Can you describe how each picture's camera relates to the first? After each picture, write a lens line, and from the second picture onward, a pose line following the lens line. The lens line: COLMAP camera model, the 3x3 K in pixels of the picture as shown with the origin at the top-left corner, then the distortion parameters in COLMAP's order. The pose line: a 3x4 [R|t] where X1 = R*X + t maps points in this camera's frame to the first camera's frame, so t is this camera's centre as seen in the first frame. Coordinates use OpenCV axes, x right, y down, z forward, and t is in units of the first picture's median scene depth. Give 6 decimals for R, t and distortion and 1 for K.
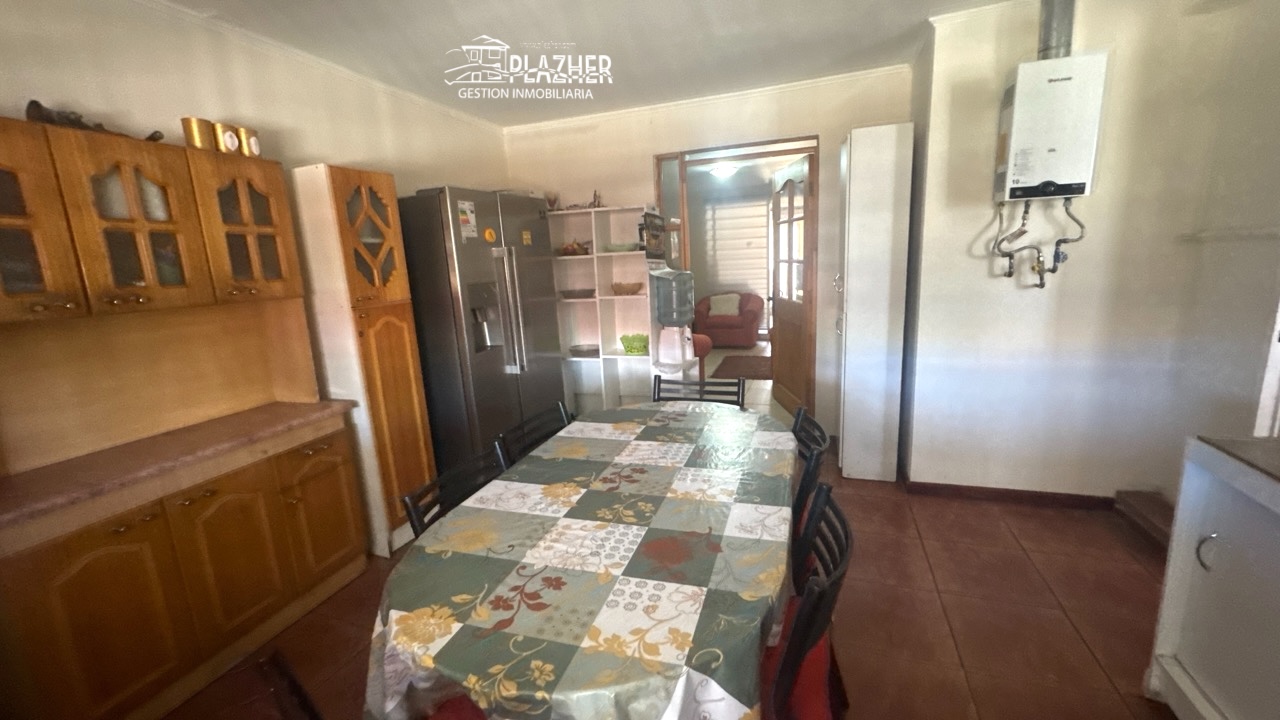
lens RADIAL K [[511.3, 0, 639.5], [0, 511.3, 359.8], [0, 0, 1]] dist [-0.003858, 0.000009]
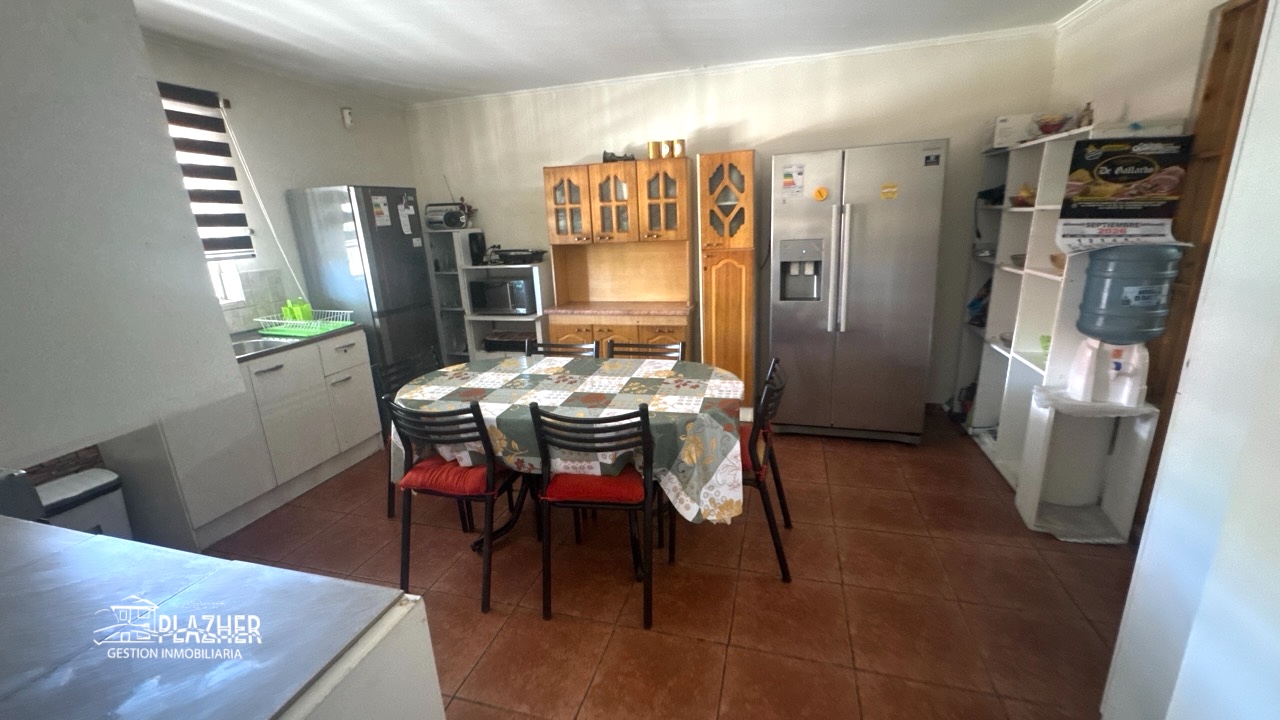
lens RADIAL K [[511.3, 0, 639.5], [0, 511.3, 359.8], [0, 0, 1]] dist [-0.003858, 0.000009]
pose [[0.057183, 0.309117, -0.949303, 1.071020], [-0.152148, 0.942451, 0.297721, -0.243435], [0.986702, 0.127410, 0.100923, 0.782665]]
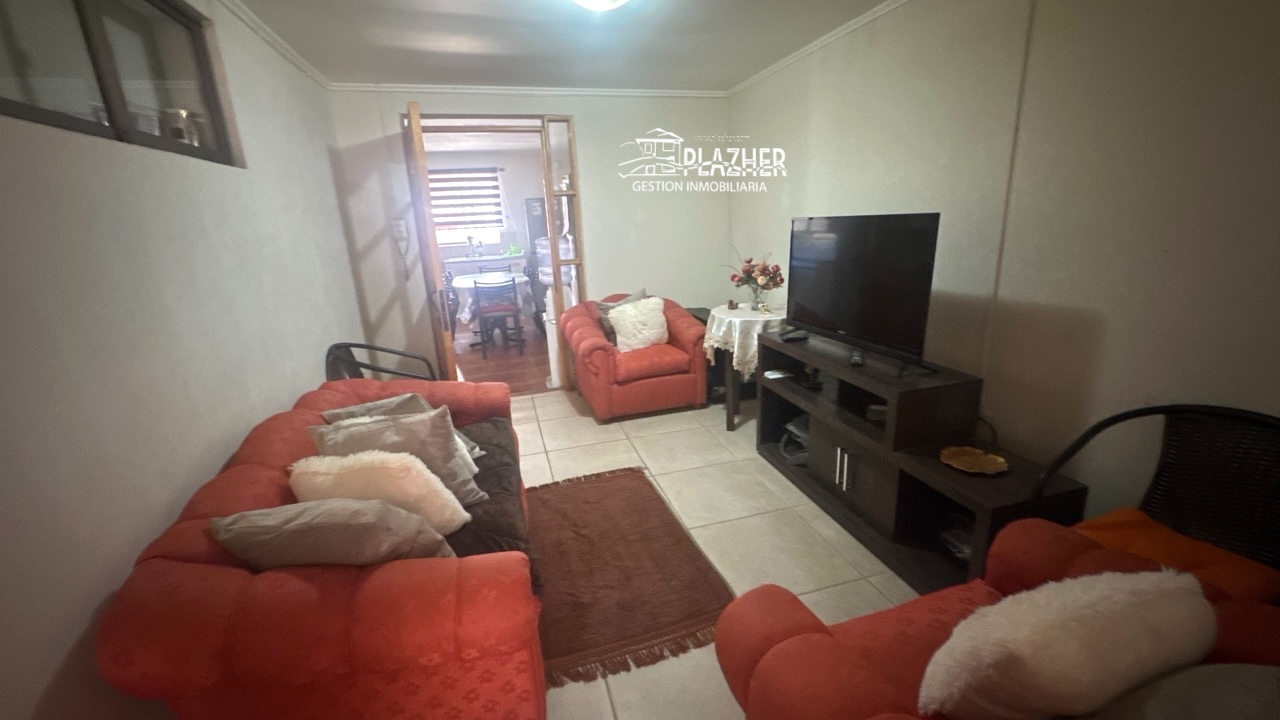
lens RADIAL K [[511.3, 0, 639.5], [0, 511.3, 359.8], [0, 0, 1]] dist [-0.003858, 0.000009]
pose [[-0.806210, 0.248611, -0.536859, 1.054003], [-0.023727, 0.893108, 0.449216, -0.802169], [0.591153, 0.374900, -0.714134, 3.661242]]
